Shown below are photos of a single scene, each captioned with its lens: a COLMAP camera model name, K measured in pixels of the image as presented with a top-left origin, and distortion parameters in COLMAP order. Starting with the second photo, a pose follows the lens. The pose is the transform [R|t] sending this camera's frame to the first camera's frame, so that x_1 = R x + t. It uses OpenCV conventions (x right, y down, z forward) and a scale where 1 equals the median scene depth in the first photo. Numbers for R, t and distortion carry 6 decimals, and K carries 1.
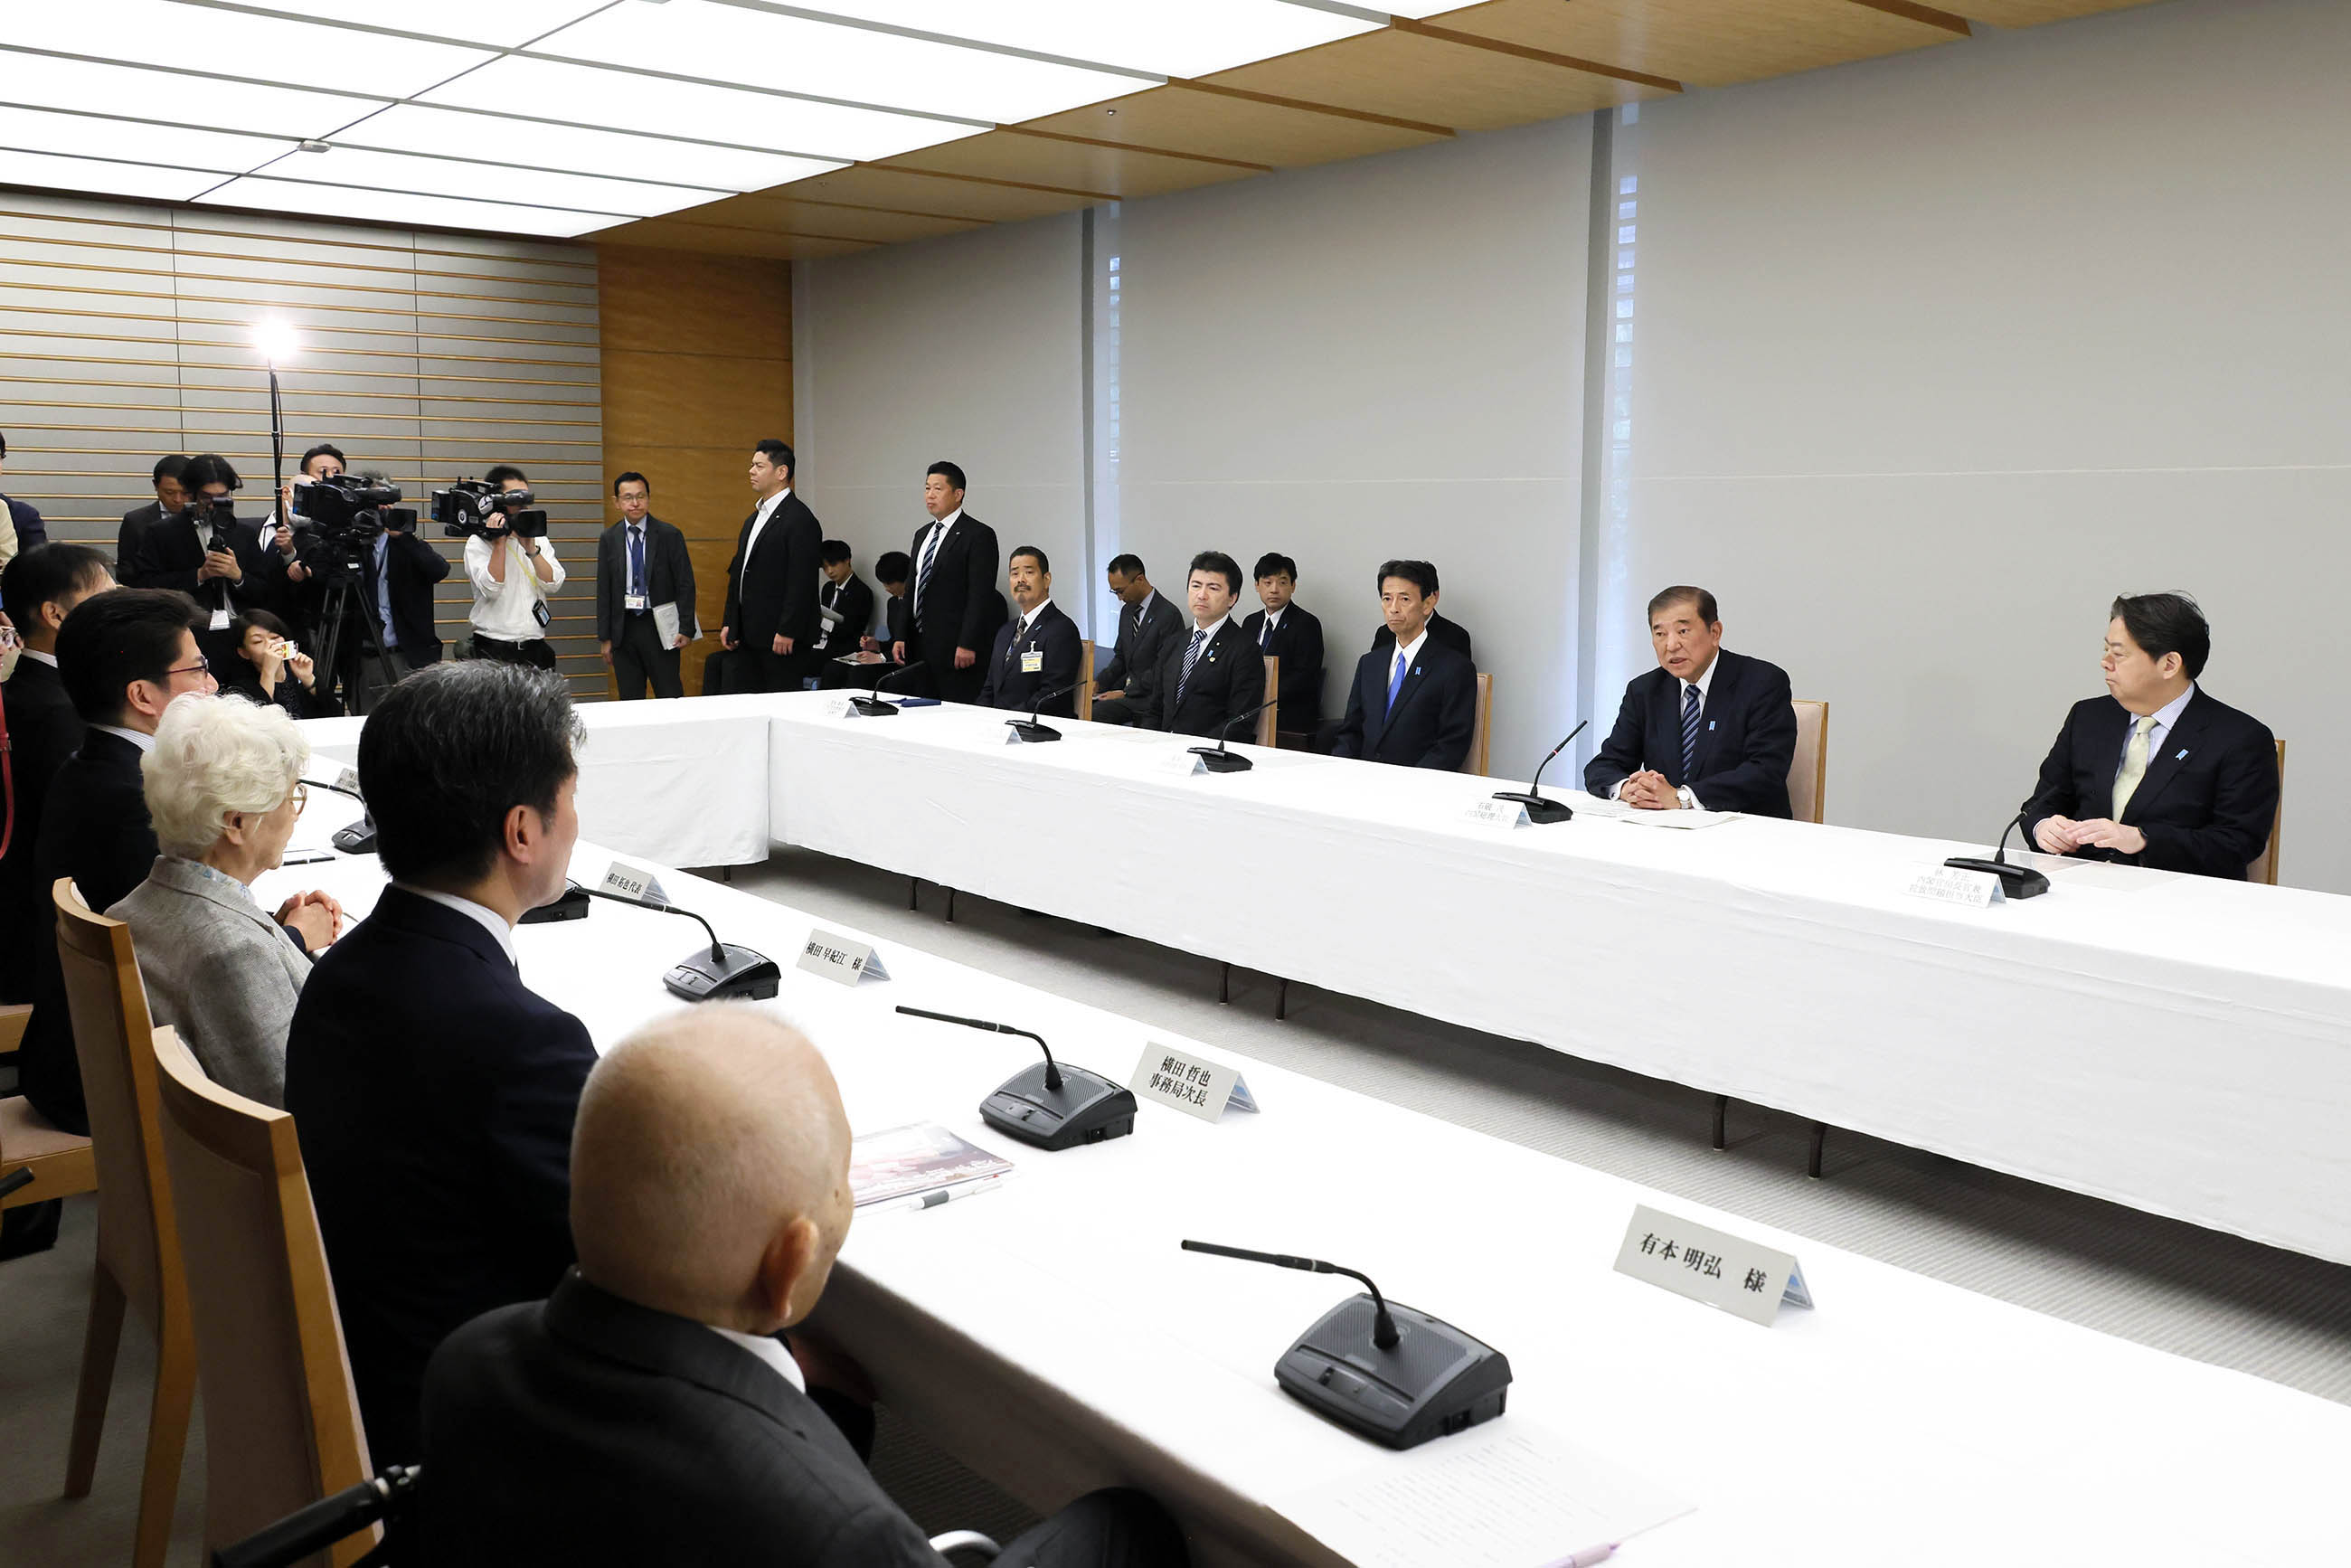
lens RADIAL K [[1970.9, 0, 1175.5], [0, 1970.9, 784.0], [0, 0, 1]] dist [-0.002878, -0.000451]
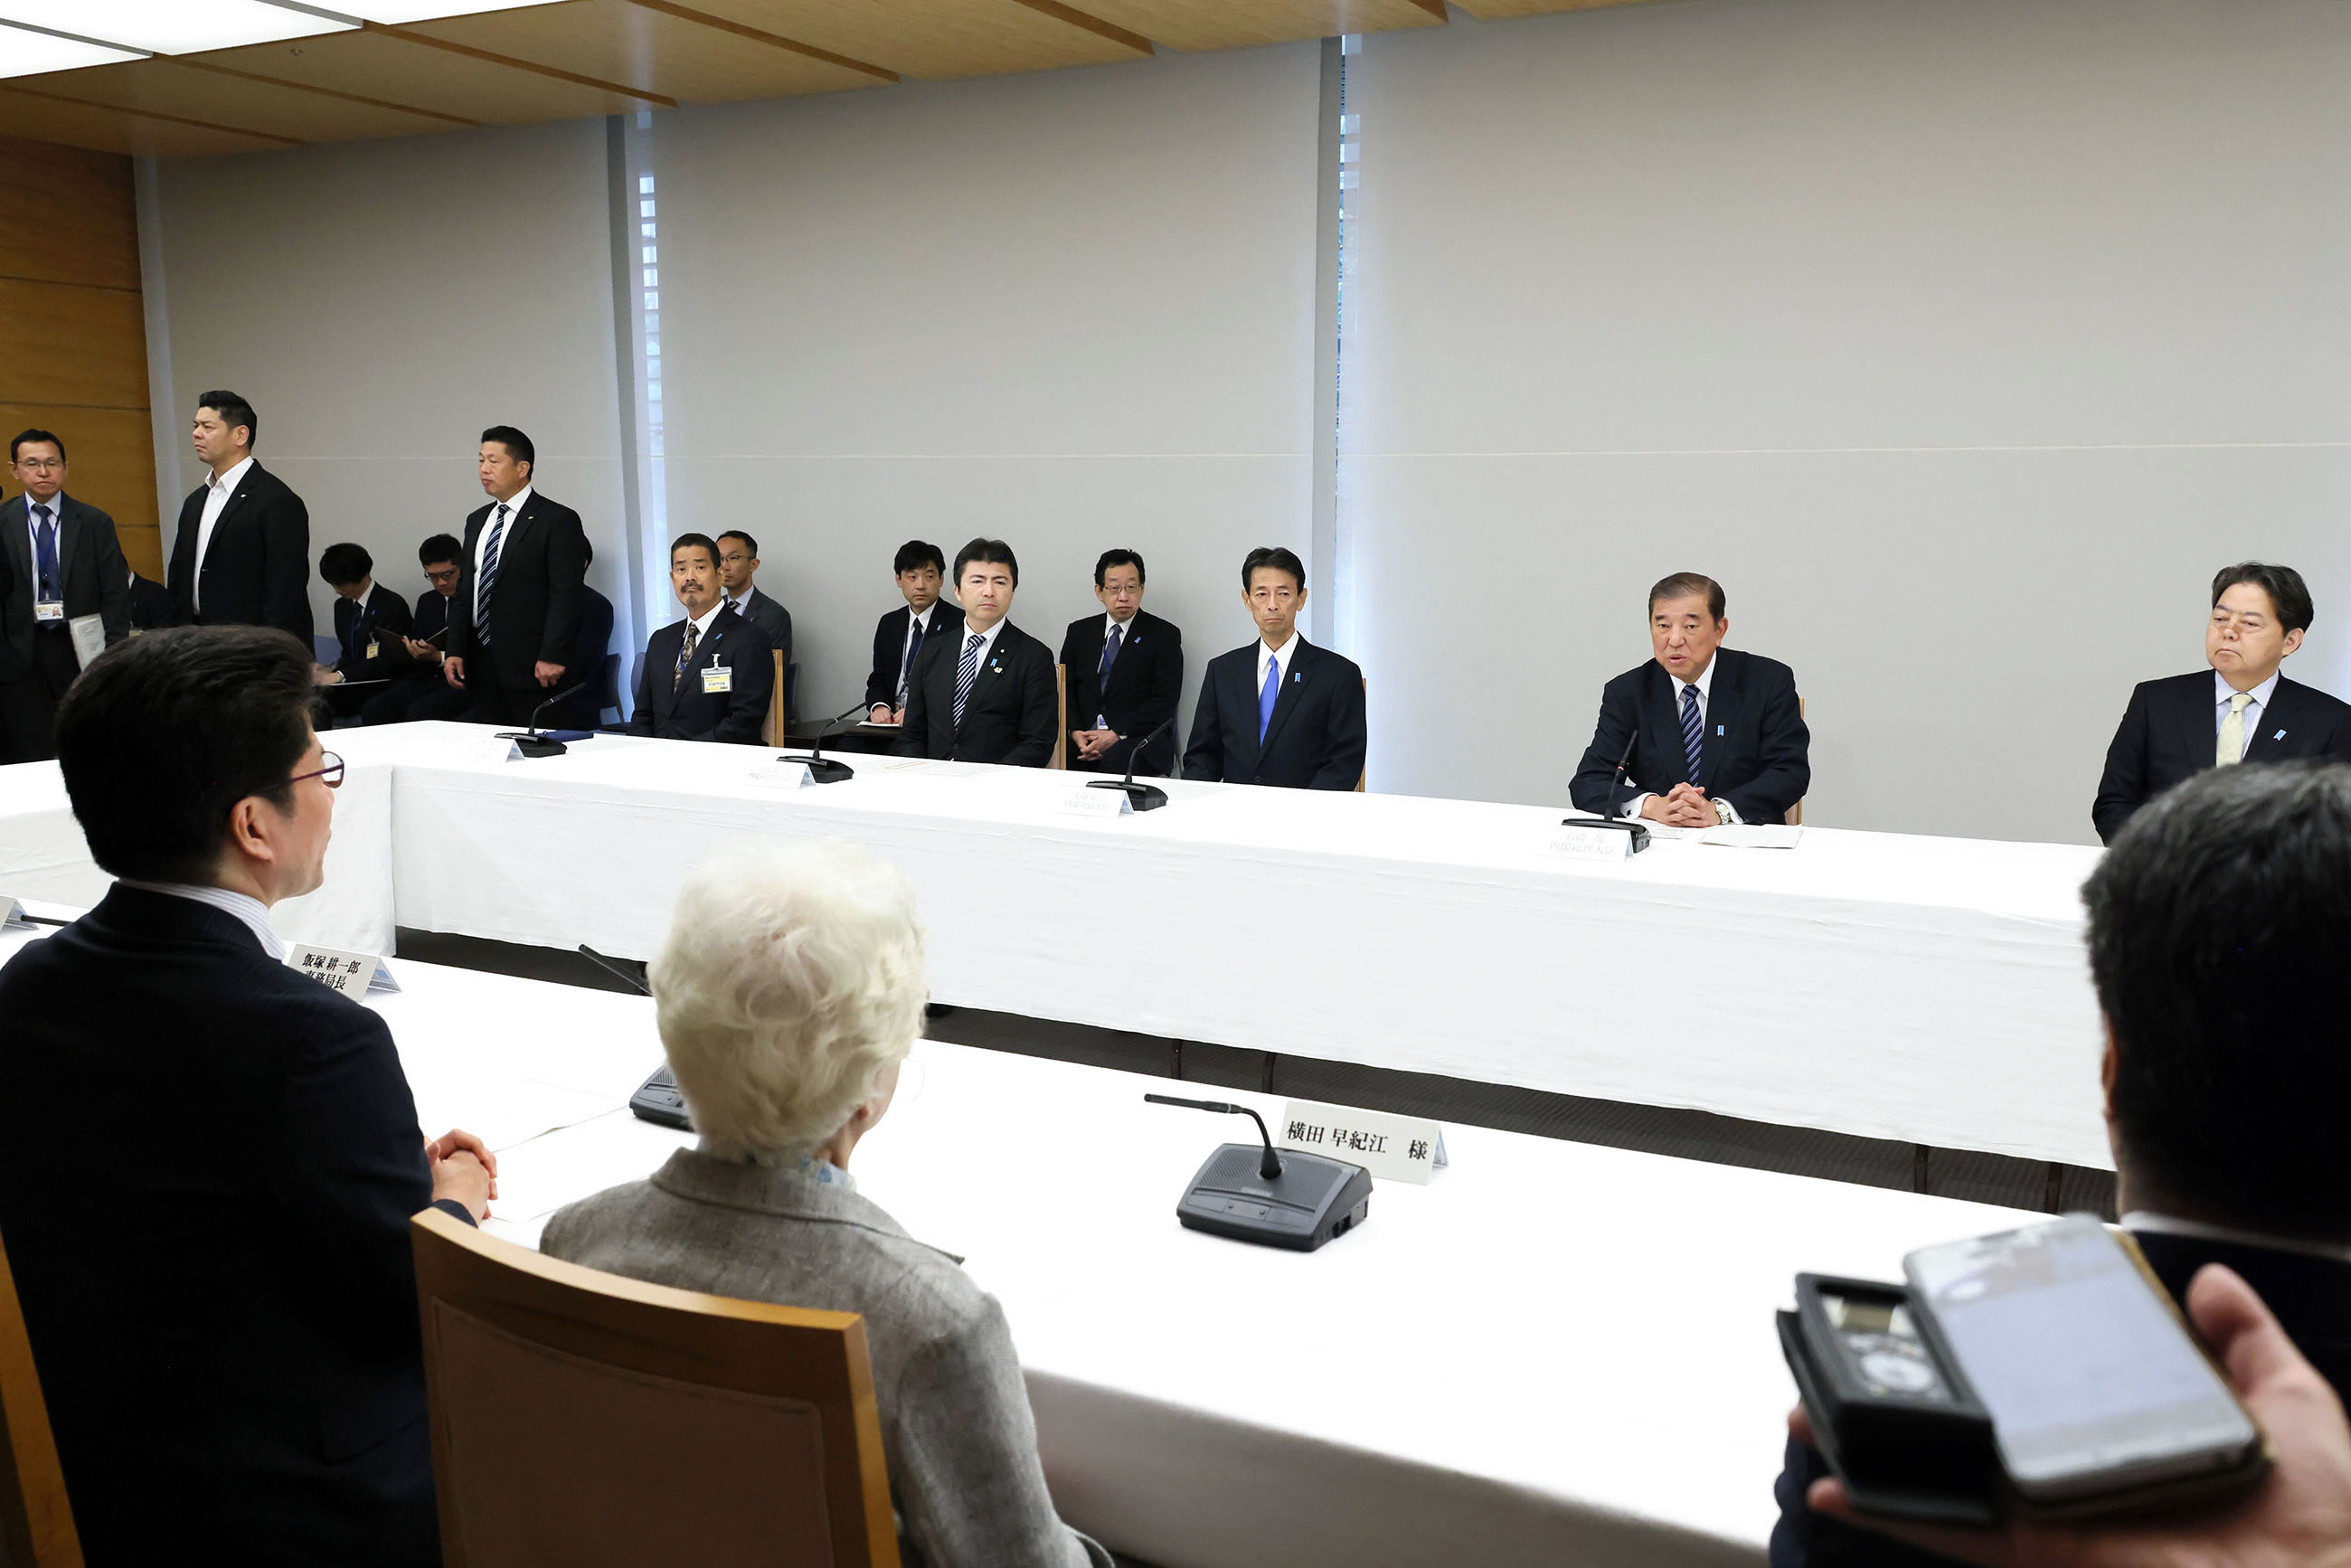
lens RADIAL K [[1889.6, 0, 1175.5], [0, 1889.6, 784.0], [0, 0, 1]] dist [-0.008876, -0.000335]
pose [[0.895607, -0.054272, 0.441523, -0.217883], [0.052105, 0.998496, 0.017044, -0.021096], [-0.441784, 0.007741, 0.897088, 0.215262]]
